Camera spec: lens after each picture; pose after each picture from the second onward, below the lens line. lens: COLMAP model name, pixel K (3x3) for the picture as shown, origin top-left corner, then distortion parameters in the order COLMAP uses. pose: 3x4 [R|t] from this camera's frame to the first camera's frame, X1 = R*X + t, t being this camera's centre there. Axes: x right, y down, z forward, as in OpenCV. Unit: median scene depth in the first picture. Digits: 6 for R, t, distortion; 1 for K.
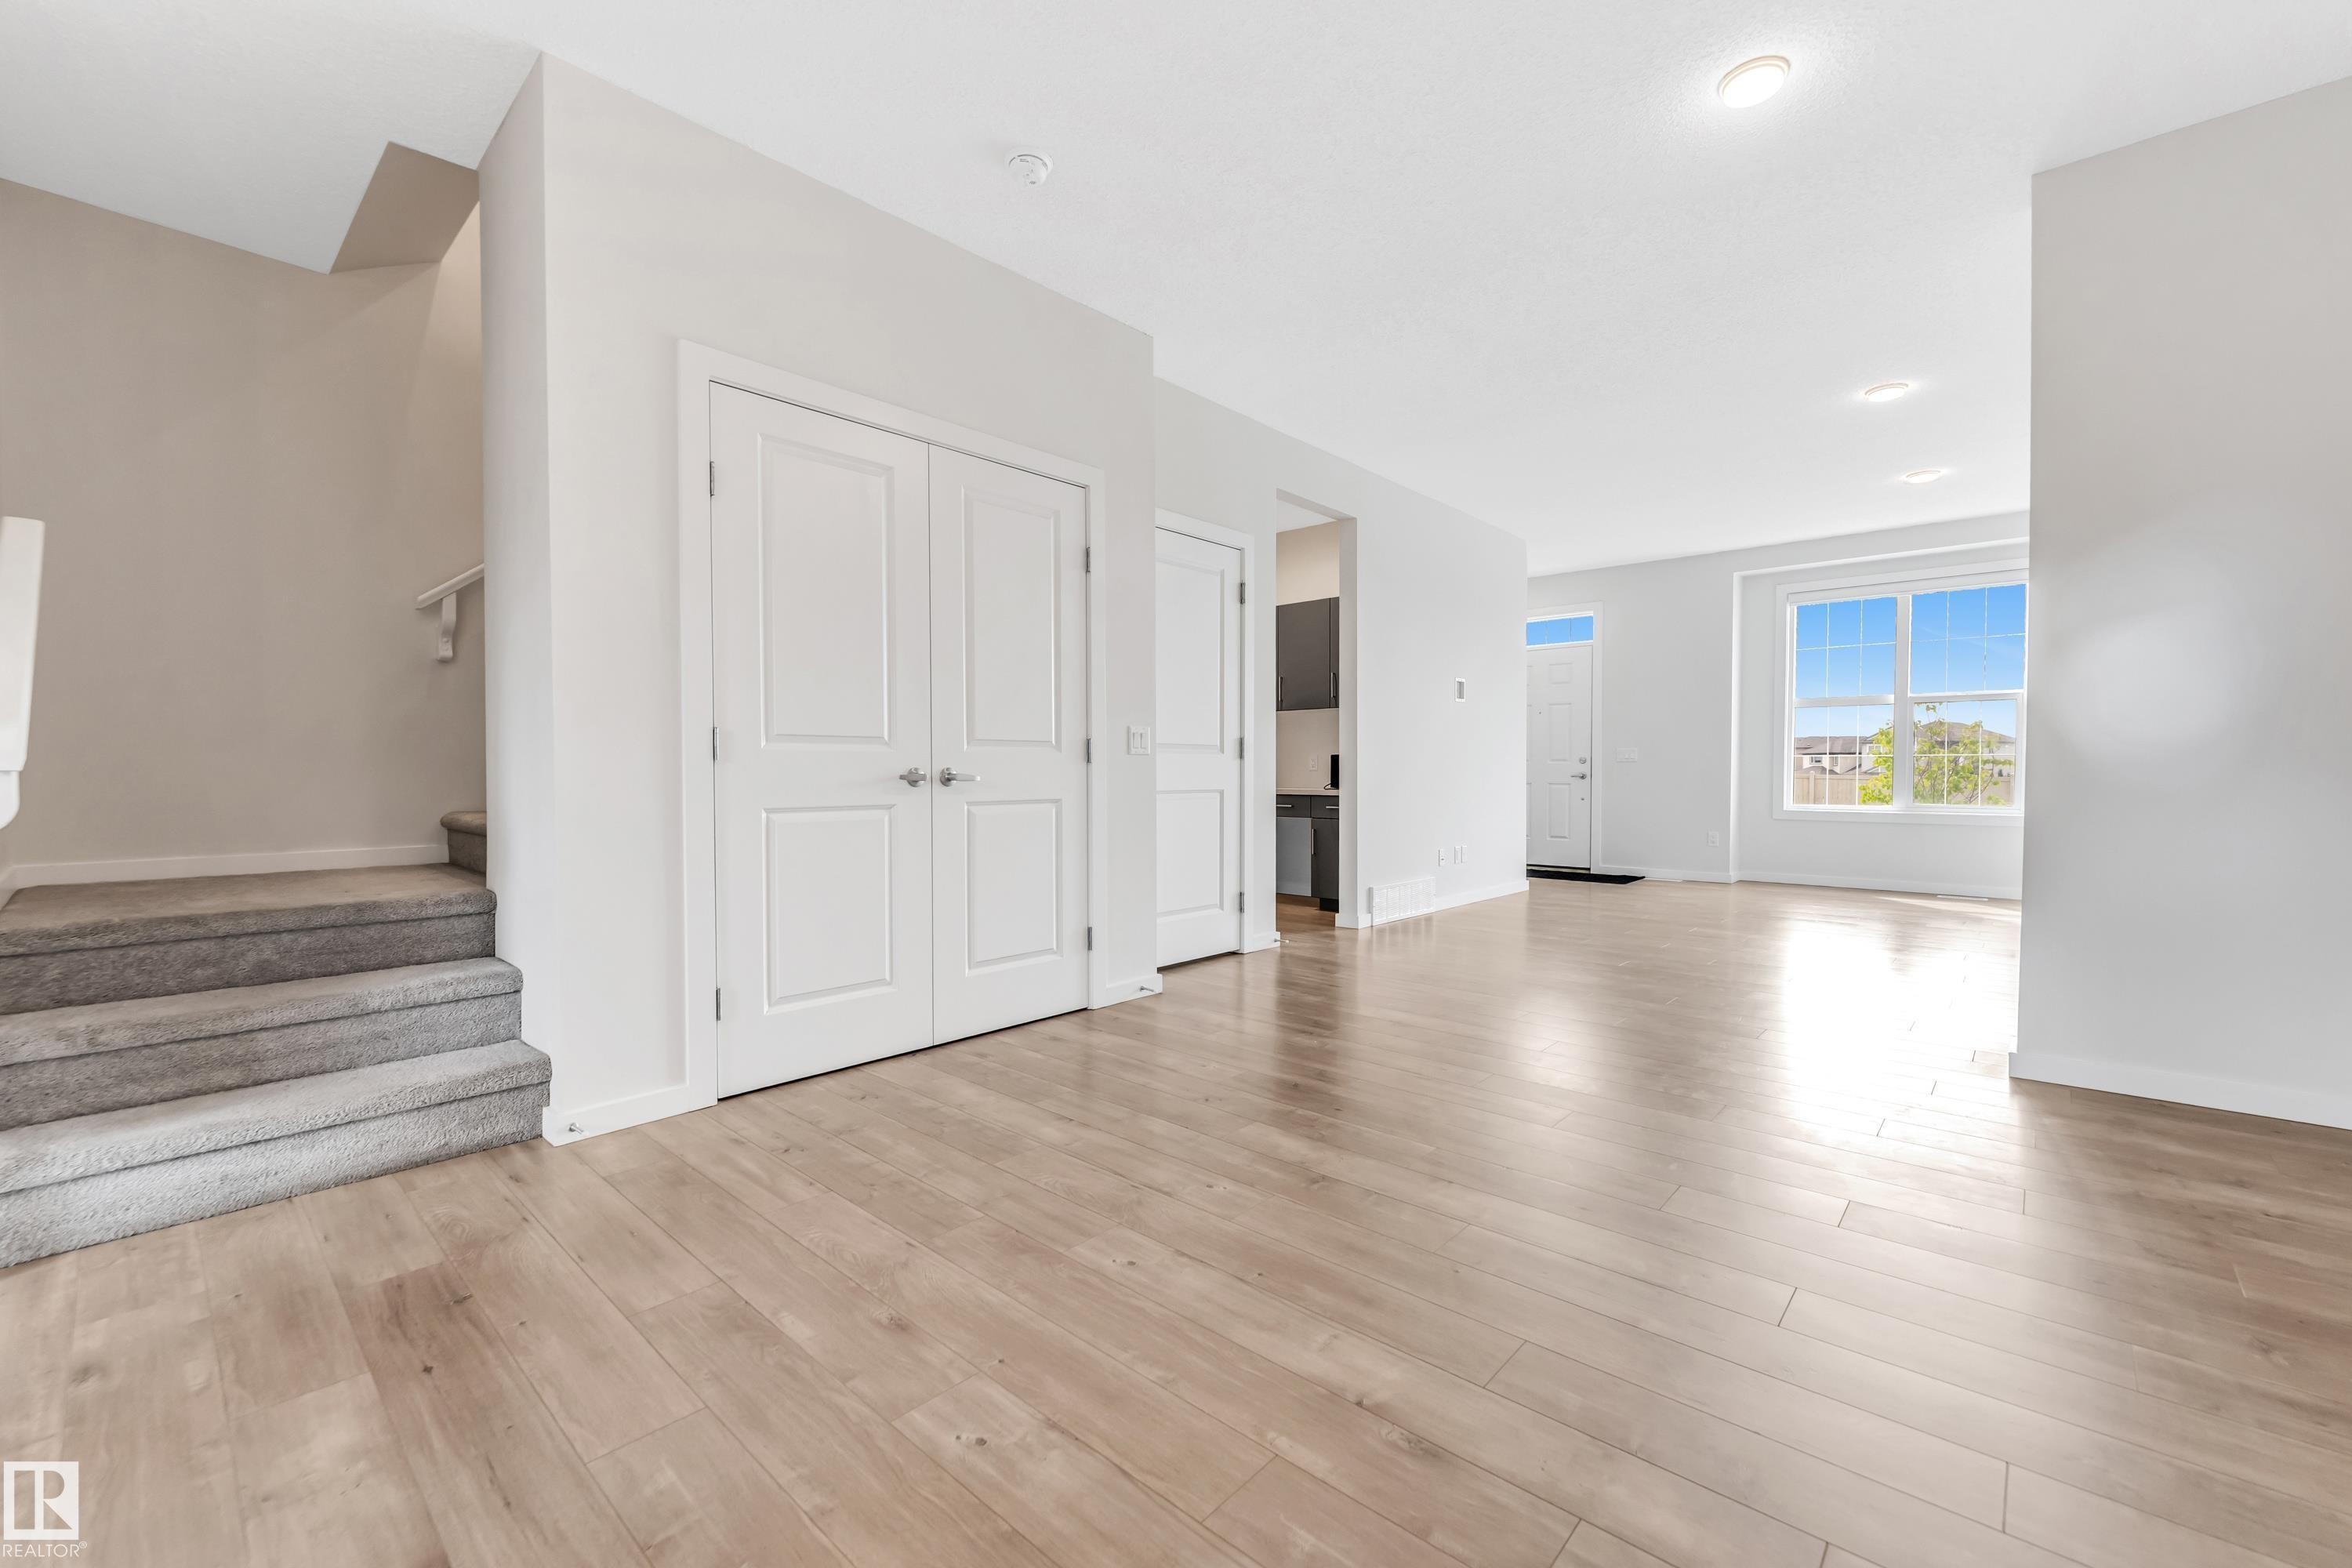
lens RADIAL K [[941.9, 0, 1156.5], [0, 941.9, 781.7], [0, 0, 1]] dist [0.003109, 0.000008]
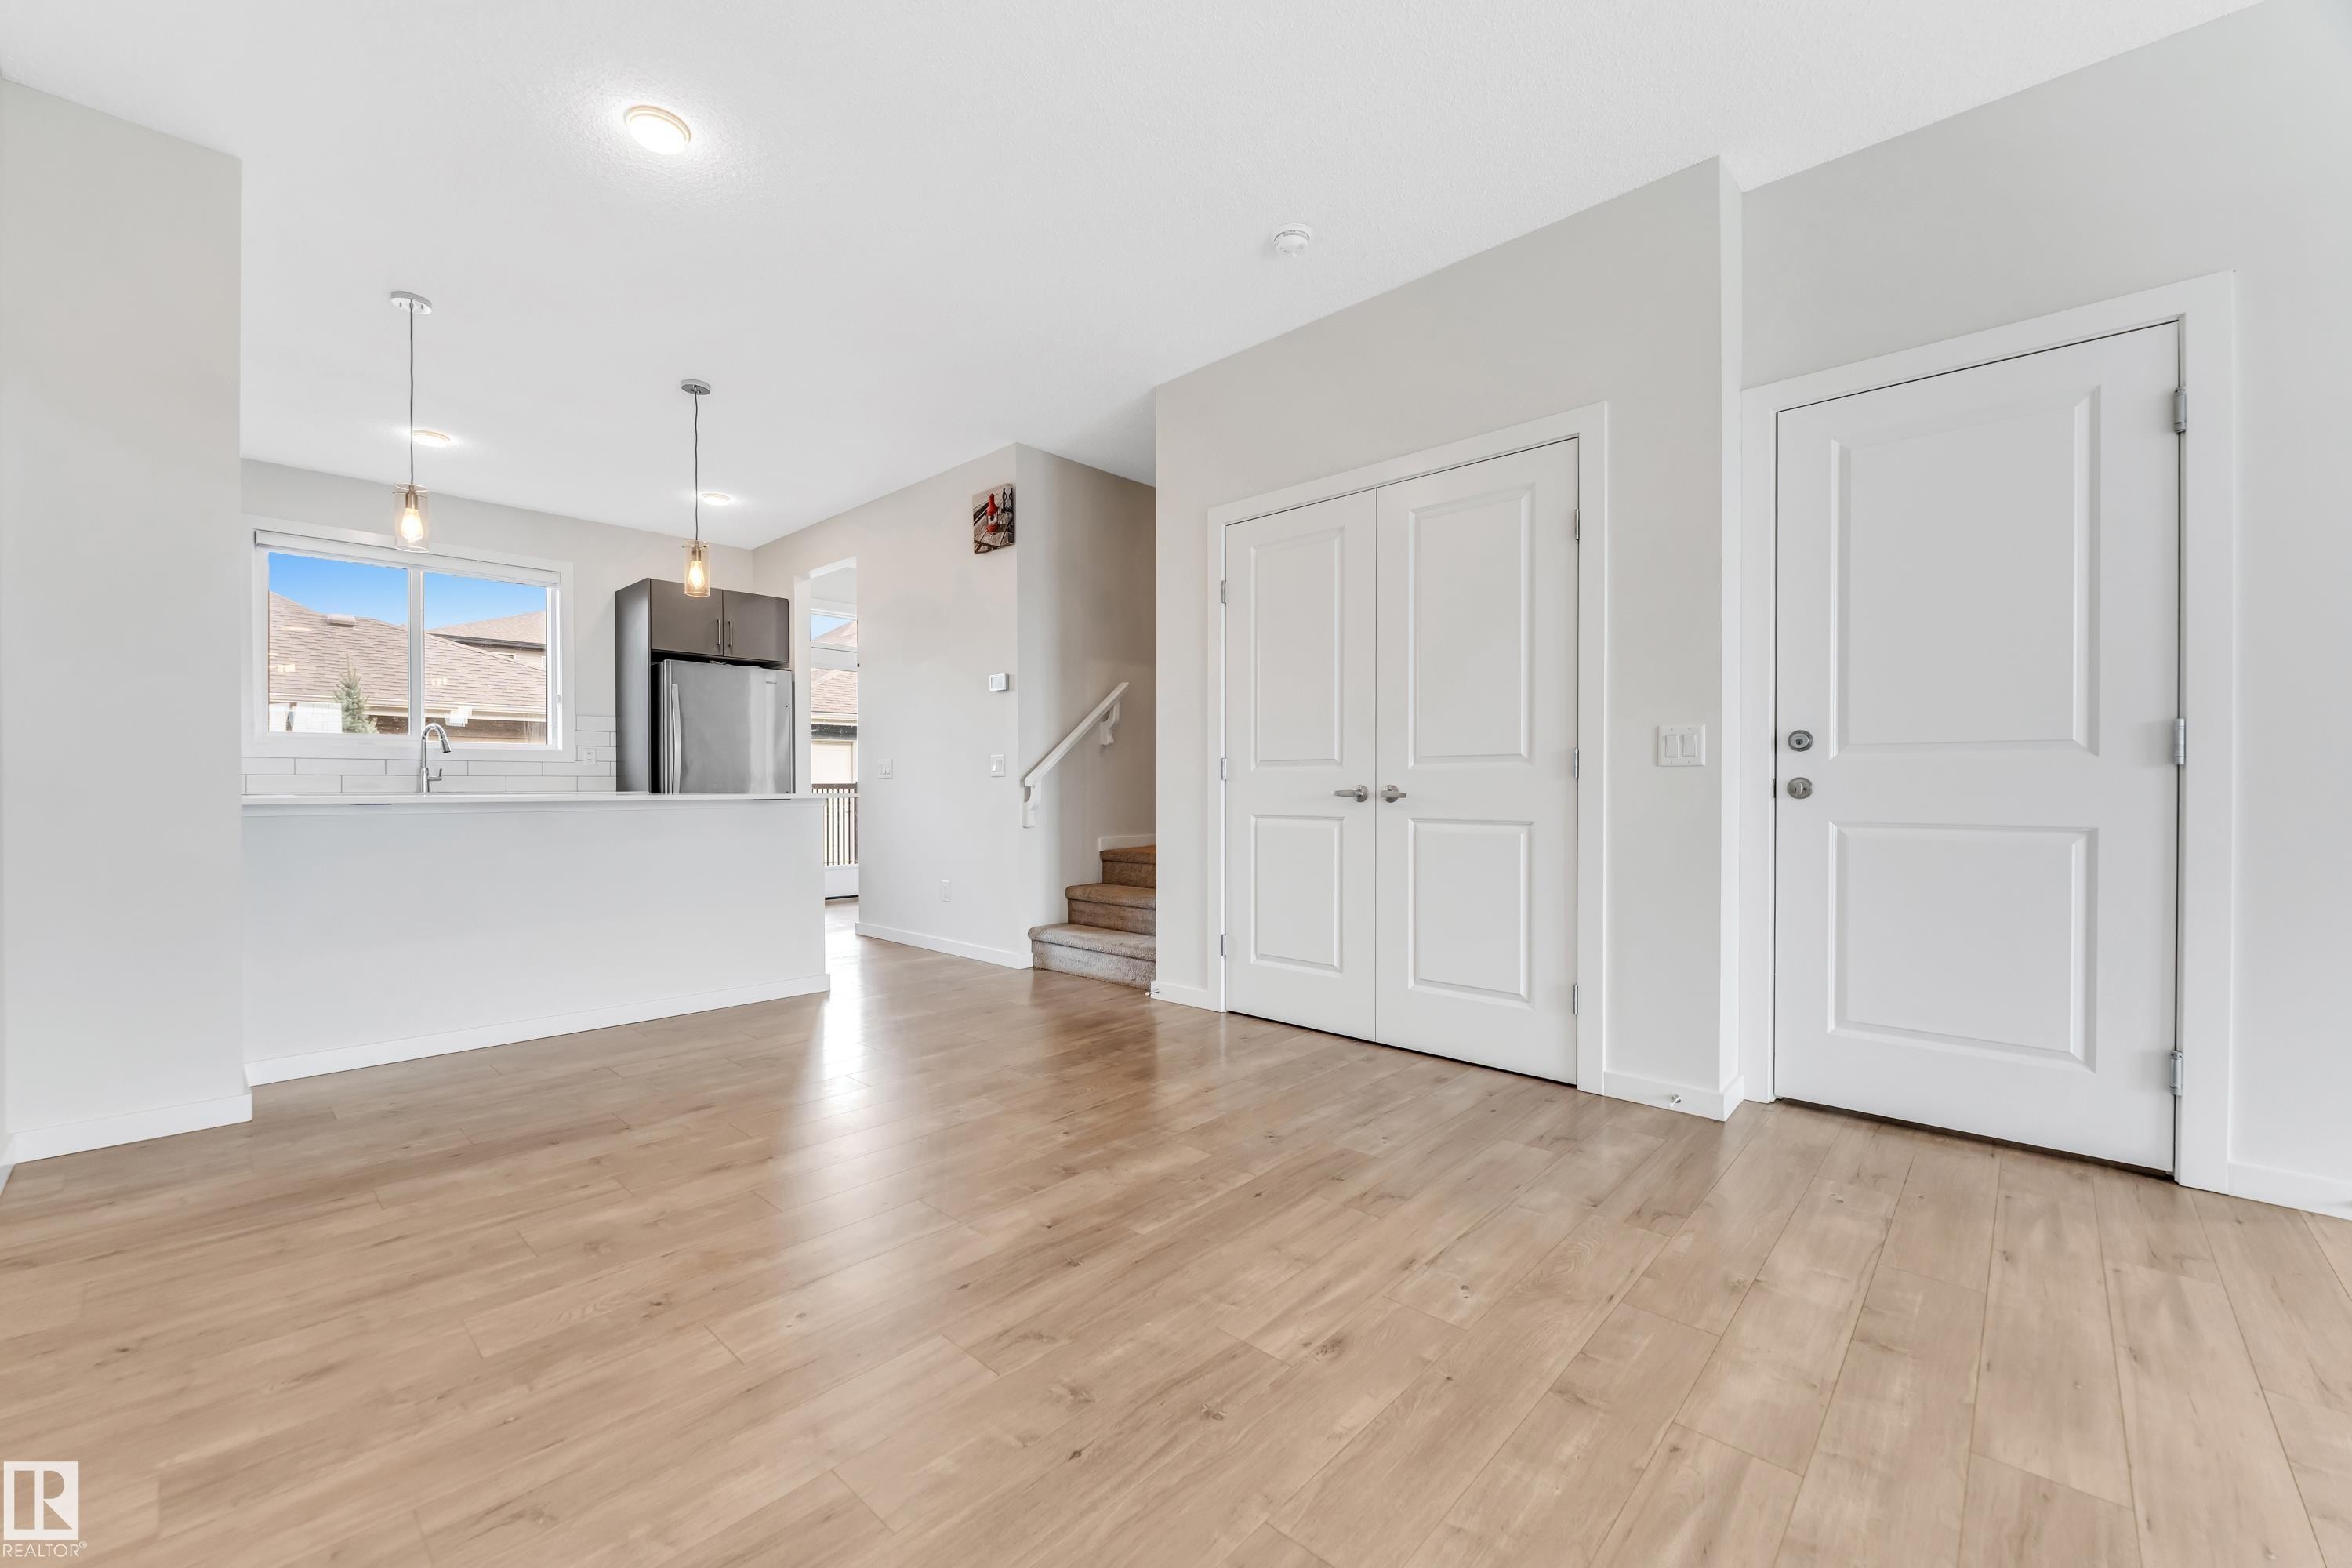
lens RADIAL K [[941.9, 0, 1157.6], [0, 941.9, 788.1], [0, 0, 1]] dist [0.003109, 0.000008]
pose [[-0.002509, 0.000420, -0.999997, 0.874620], [-0.014343, 0.999897, 0.000456, -0.008651], [0.999894, 0.014344, -0.002503, 0.775667]]
